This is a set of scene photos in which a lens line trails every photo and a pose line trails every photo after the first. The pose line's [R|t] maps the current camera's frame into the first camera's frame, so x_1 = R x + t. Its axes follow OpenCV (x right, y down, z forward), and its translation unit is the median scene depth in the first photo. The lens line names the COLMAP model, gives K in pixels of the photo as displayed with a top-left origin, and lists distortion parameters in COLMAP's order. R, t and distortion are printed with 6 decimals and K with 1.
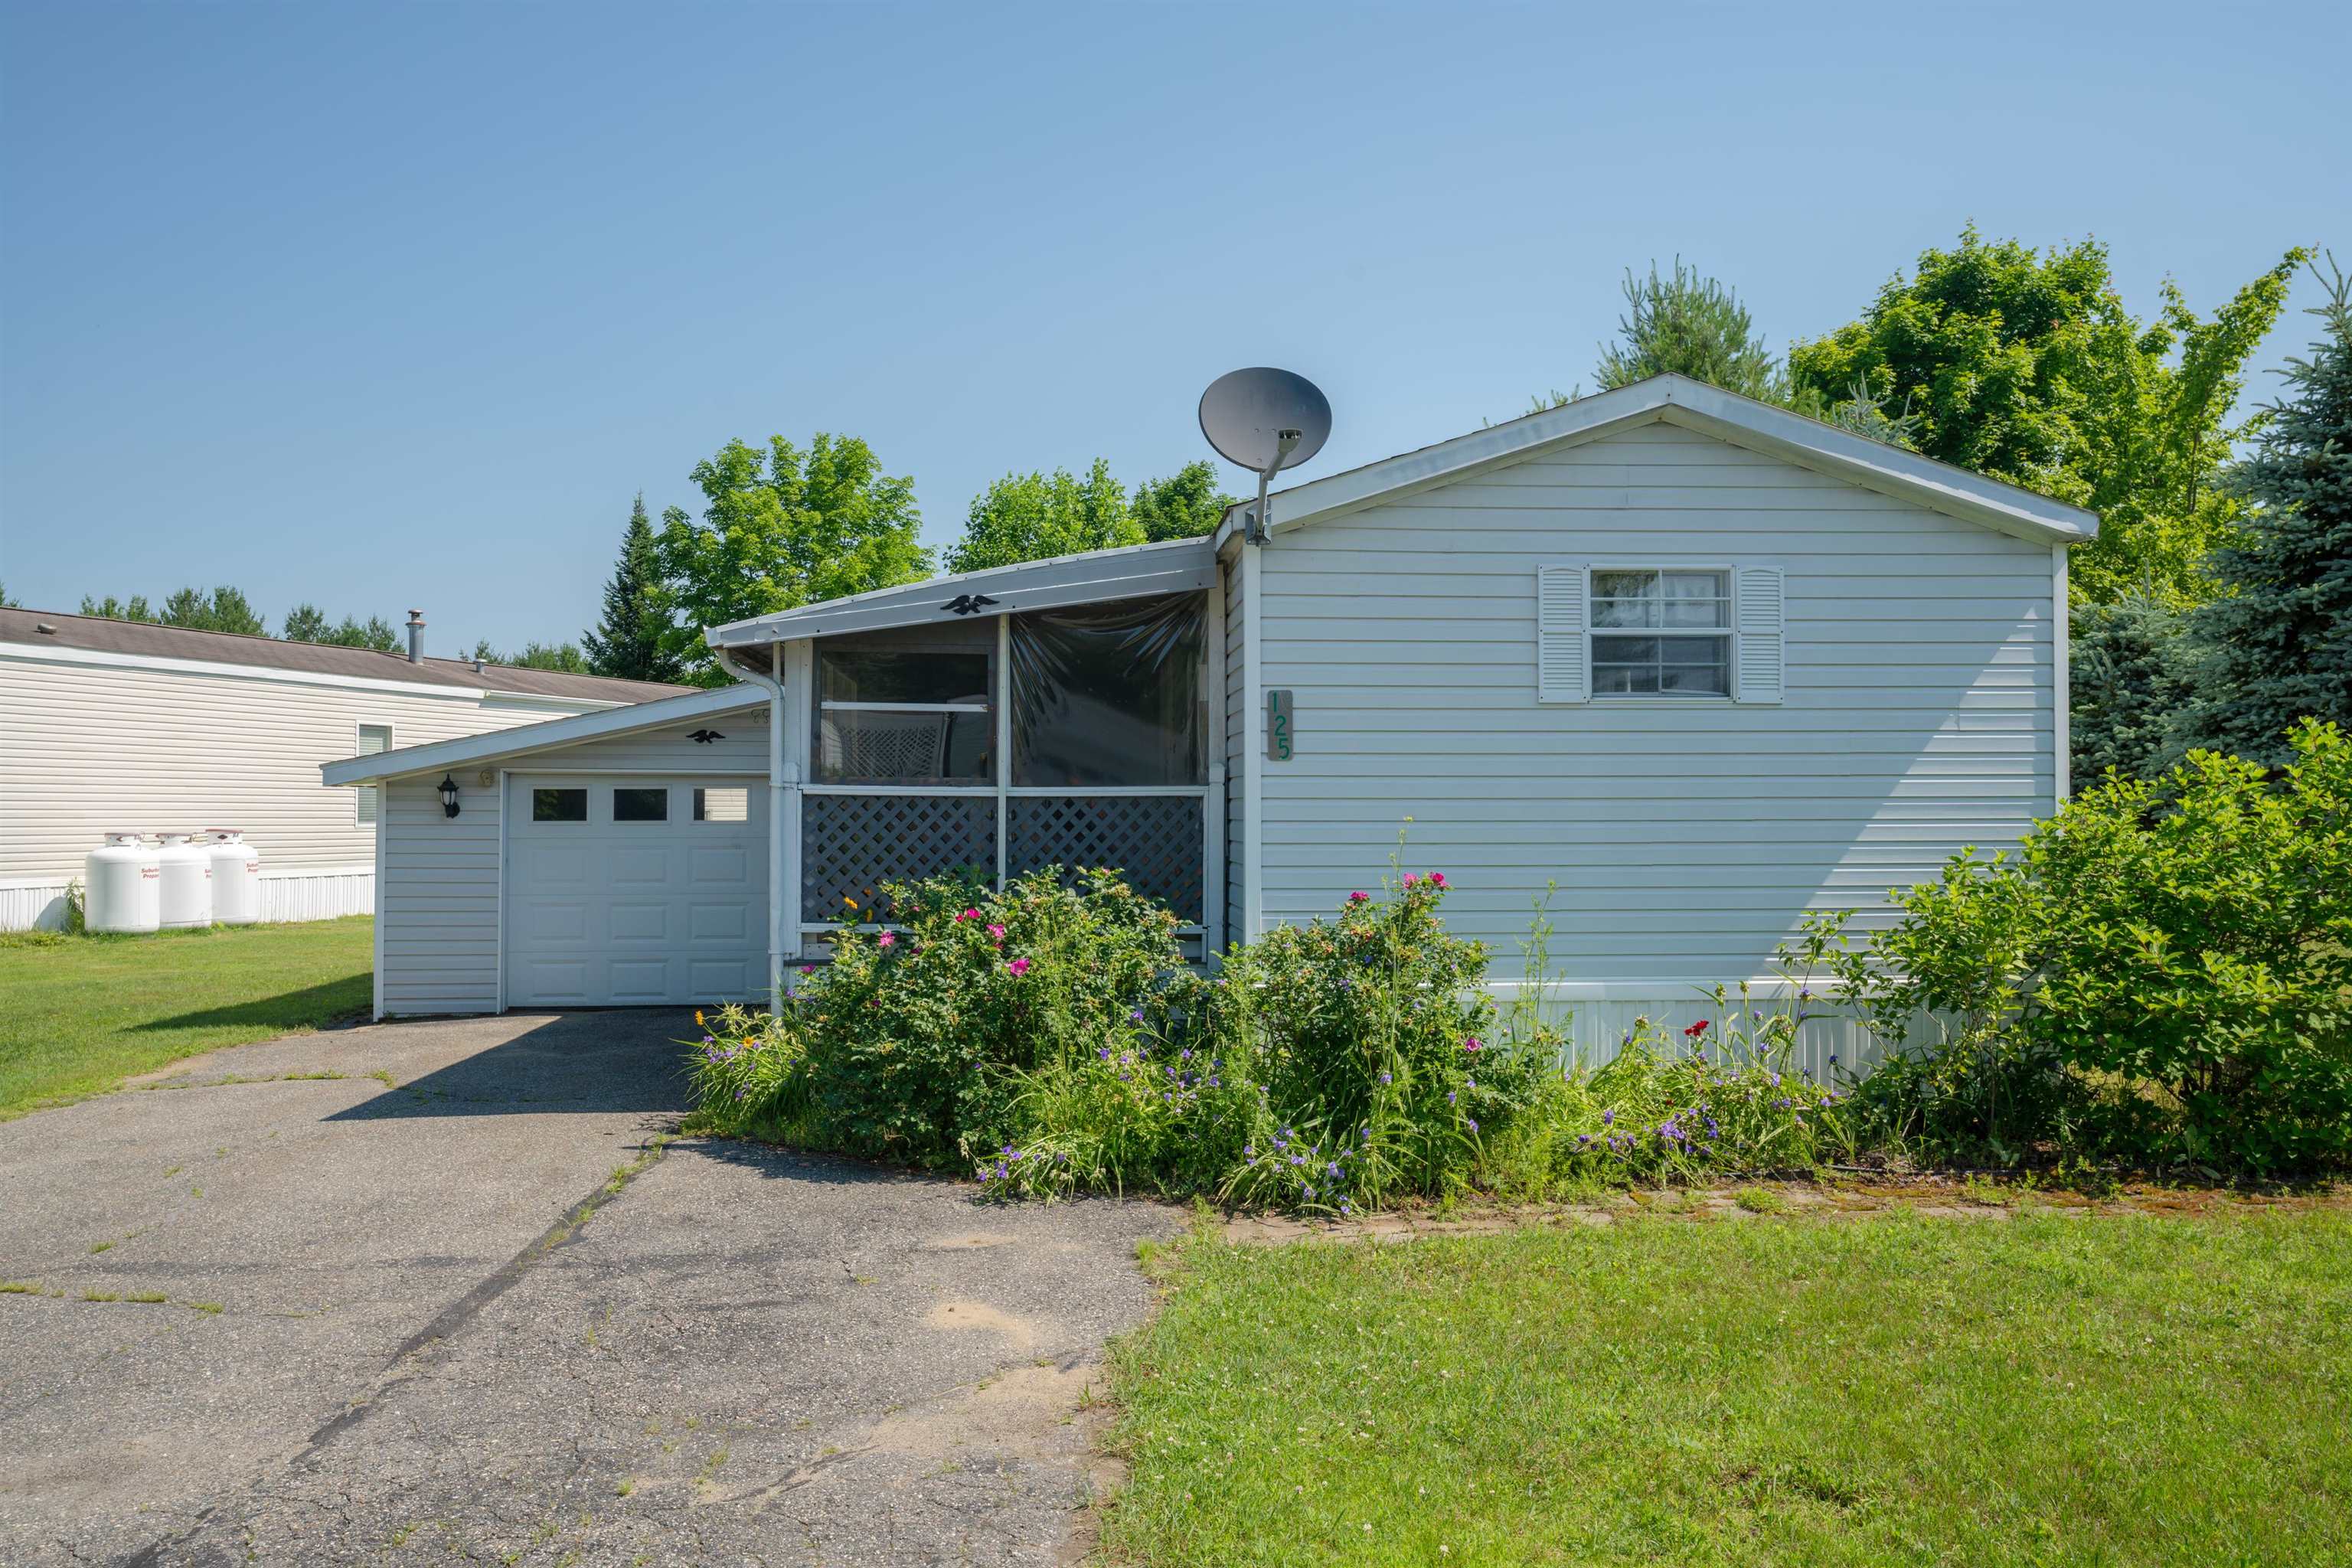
lens RADIAL K [[1964.1, 0, 1176.5], [0, 1964.1, 794.1], [0, 0, 1]] dist [0.025548, 0.013268]
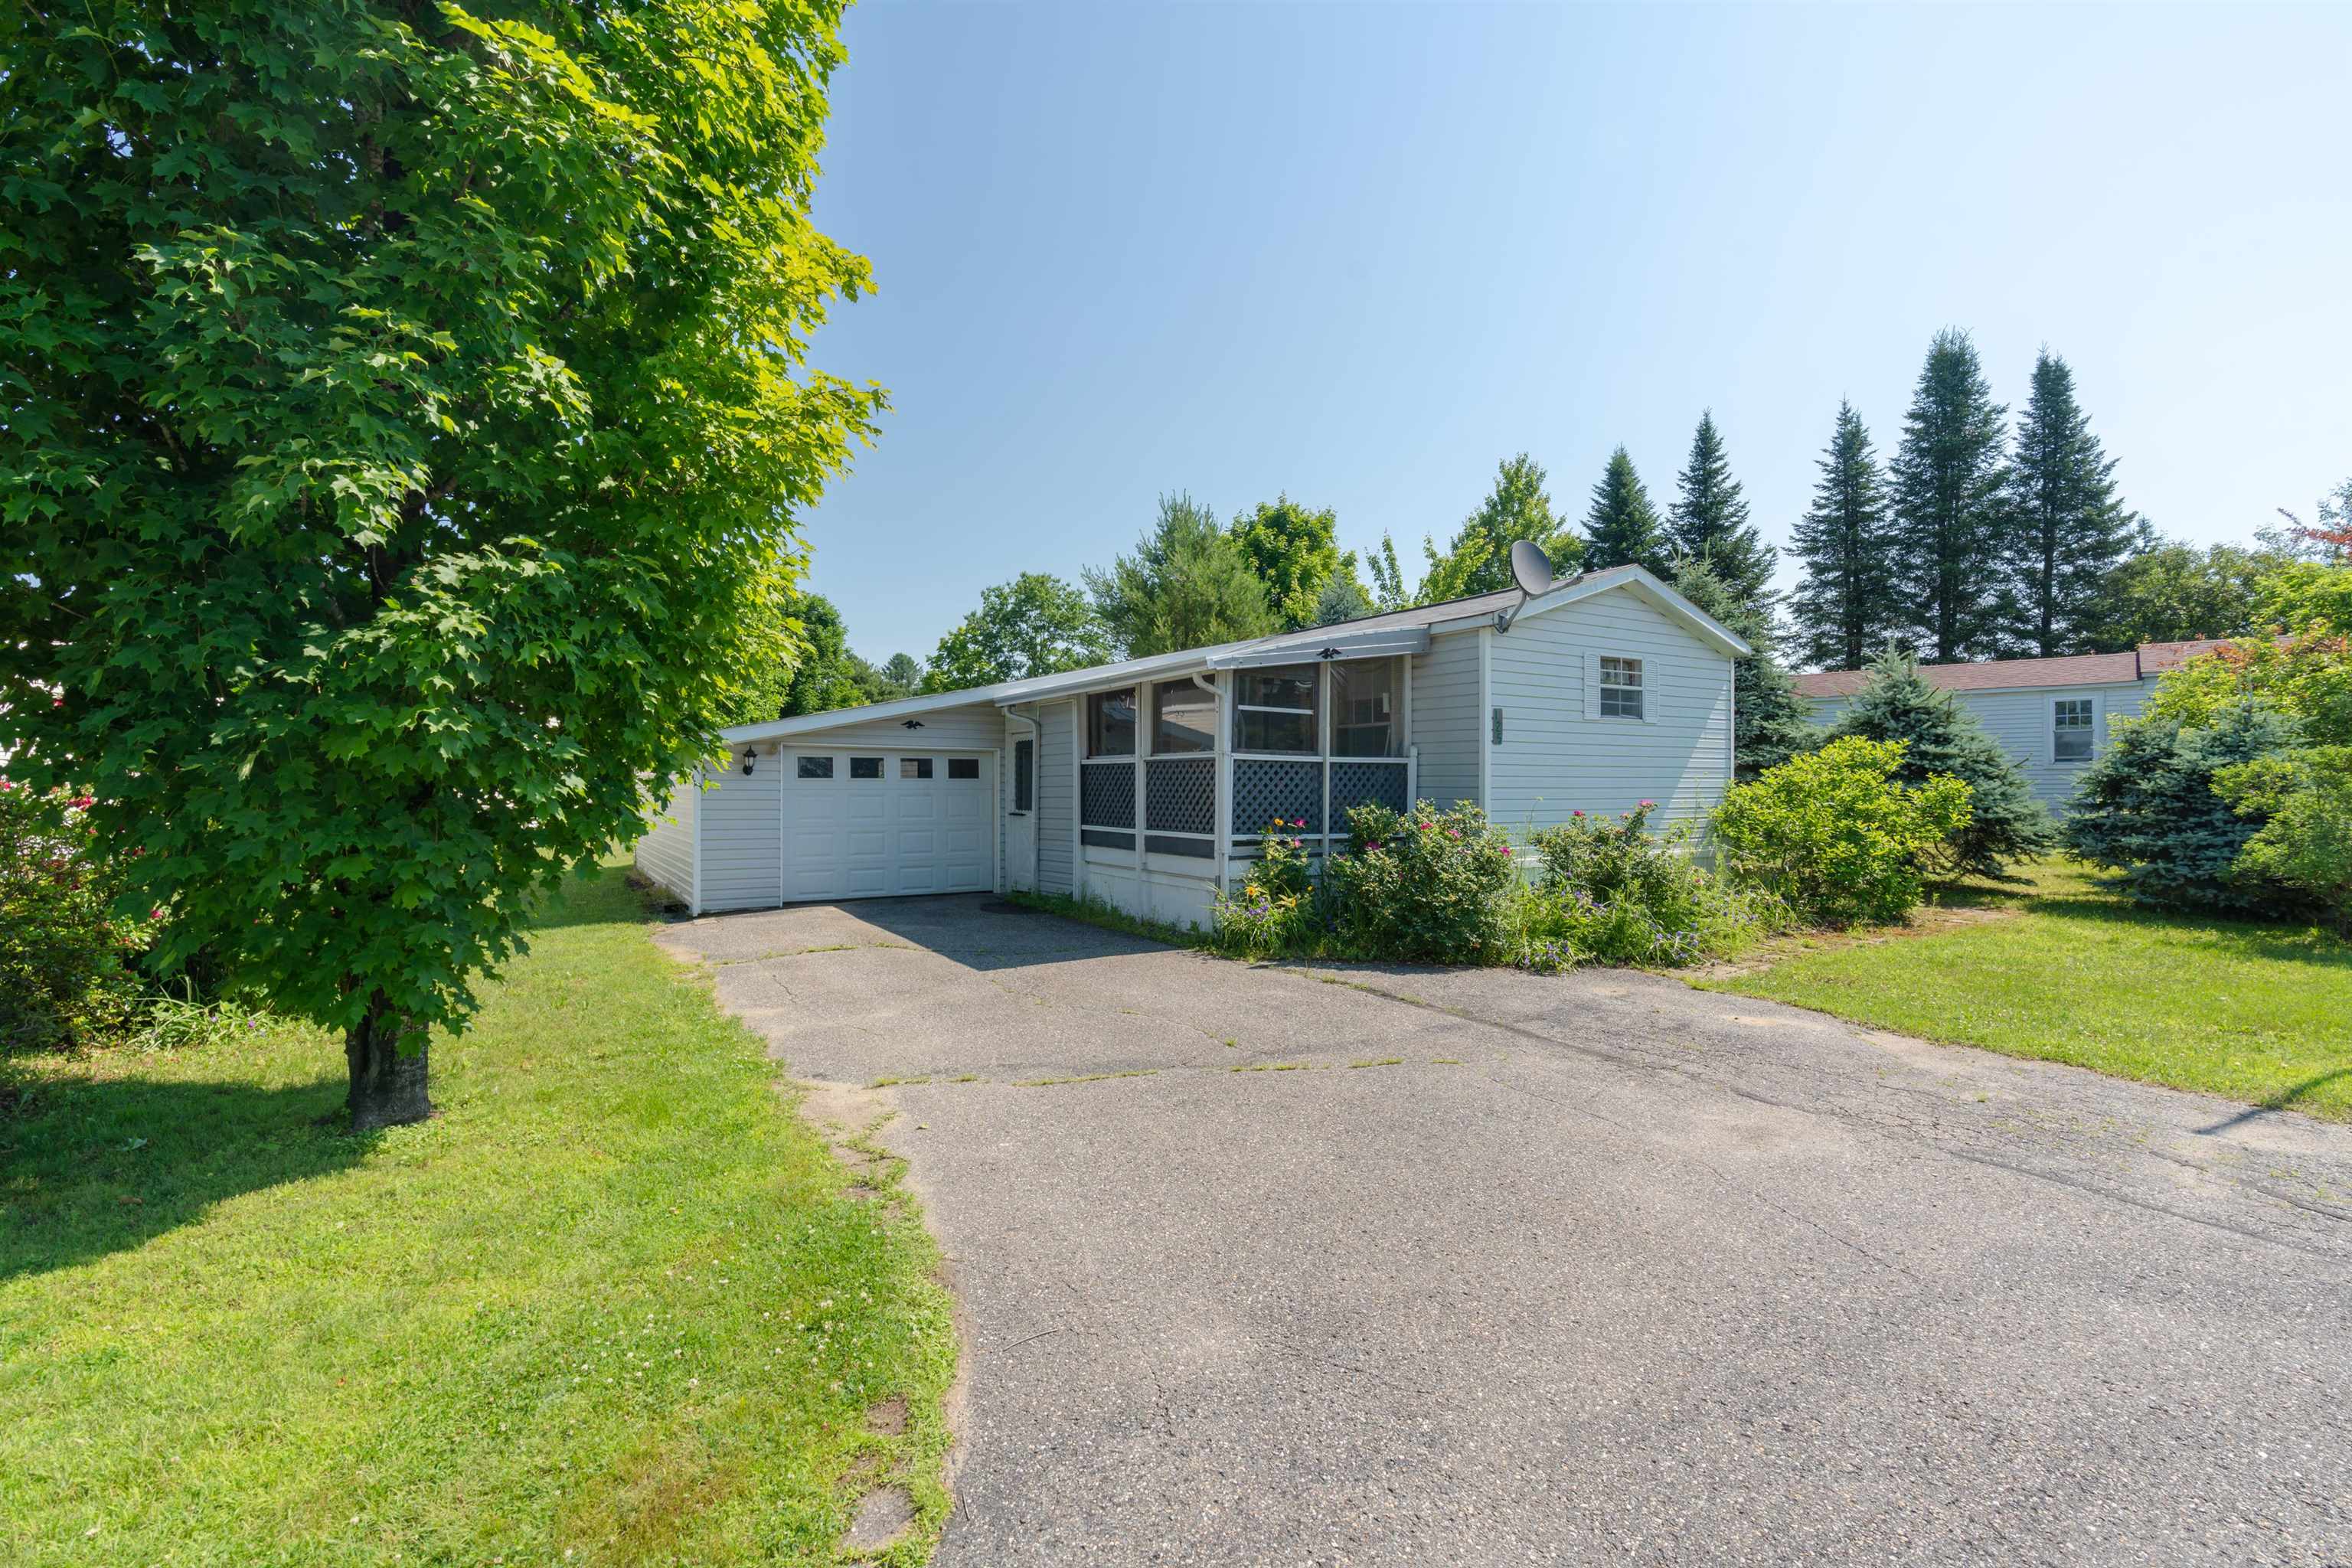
lens RADIAL K [[1086.7, 0, 1176.6], [0, 1086.7, 780.9], [0, 0, 1]] dist [-0.021272, 0.003765]
pose [[0.876043, 0.003557, 0.482219, -0.682892], [-0.006972, 0.999962, 0.005289, 0.013880], [-0.482182, -0.007995, 0.876035, 0.197127]]
